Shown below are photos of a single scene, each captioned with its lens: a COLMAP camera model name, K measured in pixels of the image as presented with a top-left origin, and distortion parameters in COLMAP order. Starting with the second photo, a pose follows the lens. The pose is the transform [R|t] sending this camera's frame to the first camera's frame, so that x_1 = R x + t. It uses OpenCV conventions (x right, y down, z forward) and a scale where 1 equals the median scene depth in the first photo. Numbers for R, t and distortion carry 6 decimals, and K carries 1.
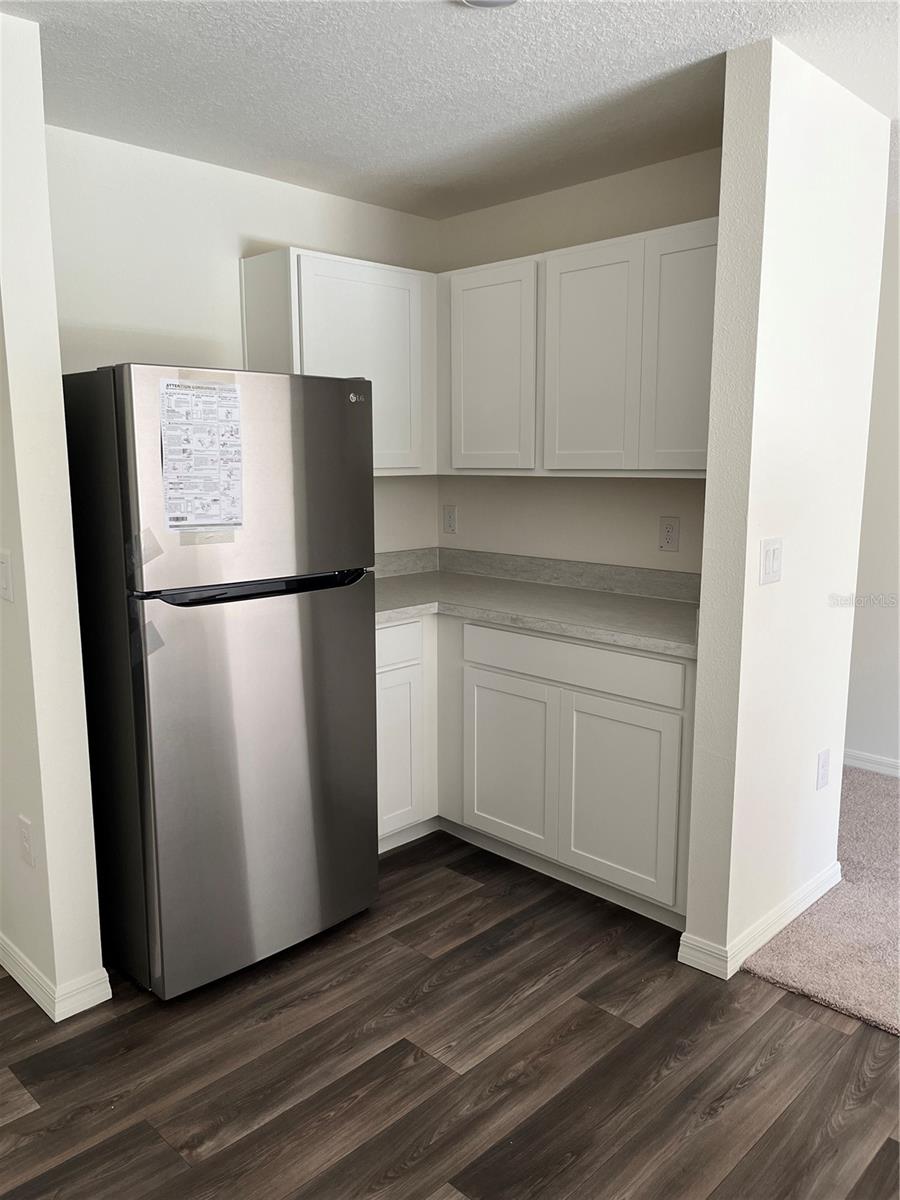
lens RADIAL K [[911.3, 0, 449.3], [0, 911.3, 593.3], [0, 0, 1]] dist [0.045969, -0.070198]
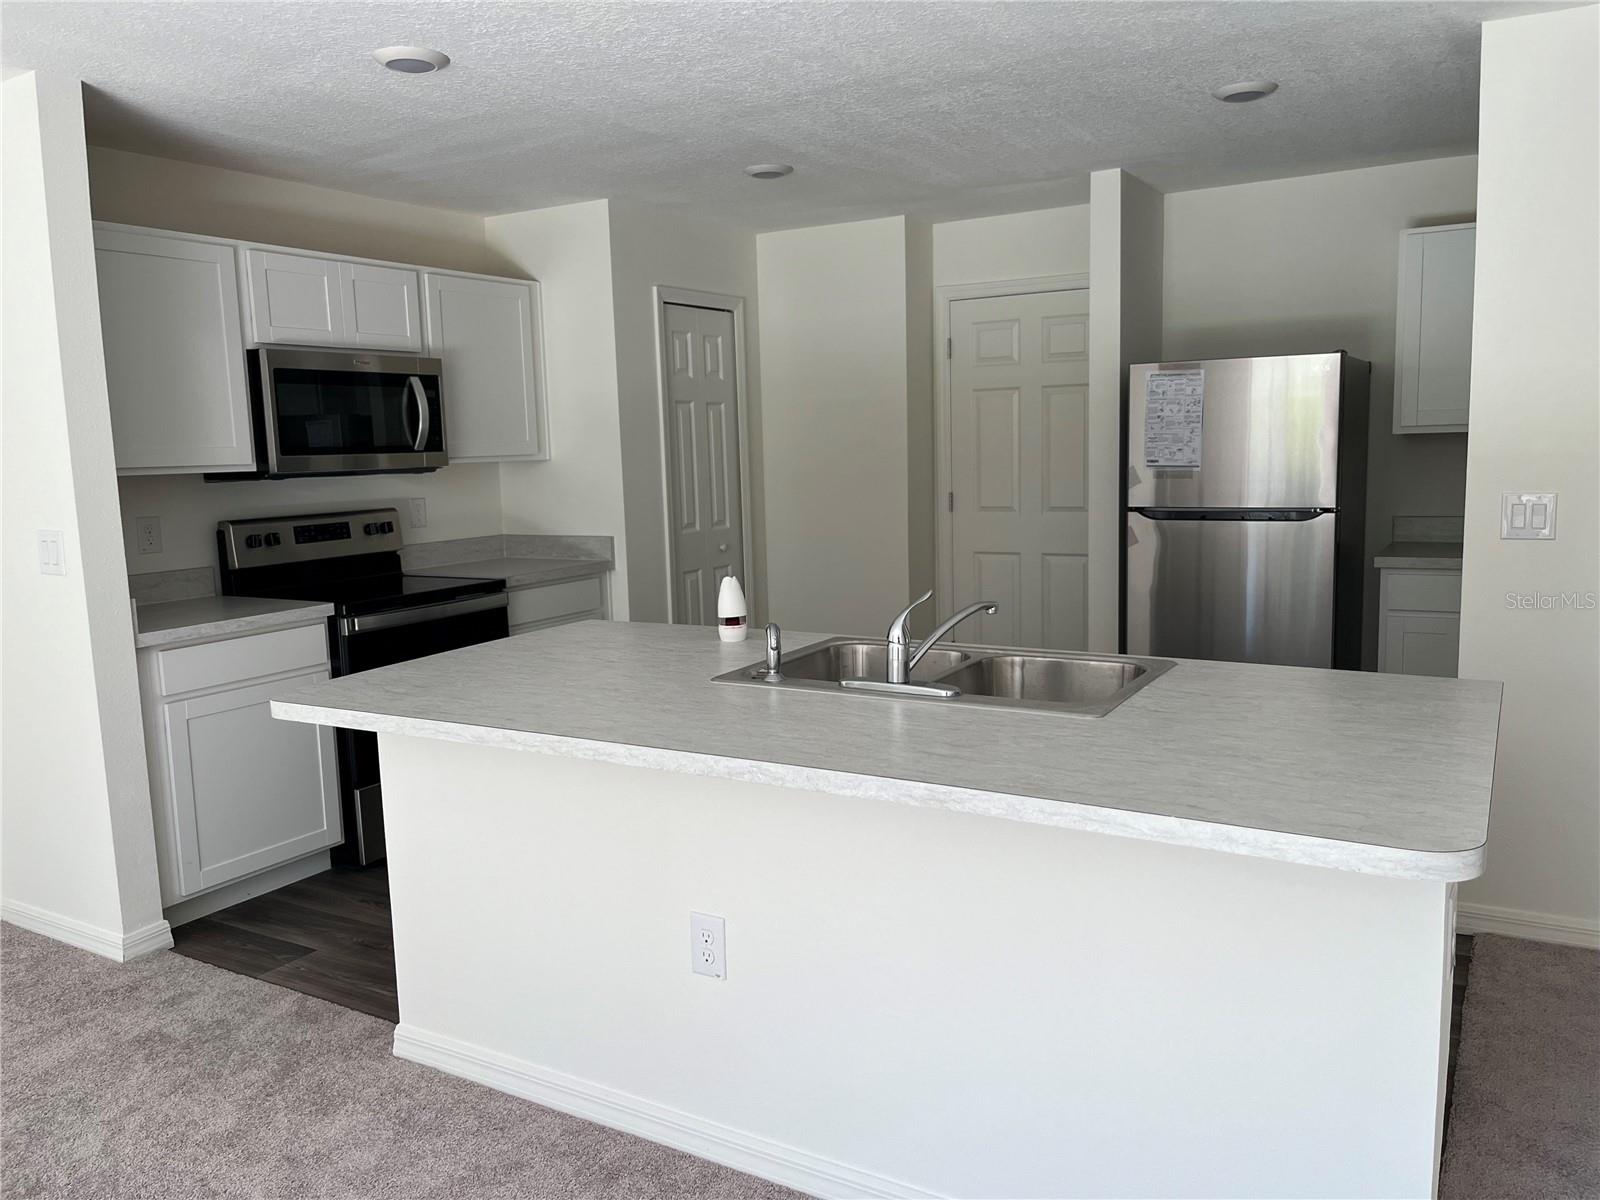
lens RADIAL K [[1215.1, 0, 796.6], [0, 1215.1, 598.4], [0, 0, 1]] dist [0.045969, -0.070198]
pose [[0.259927, 0.123112, -0.957748, 1.511788], [-0.126481, 0.987635, 0.092627, 0.031918], [0.957309, 0.097060, 0.272284, -0.108599]]
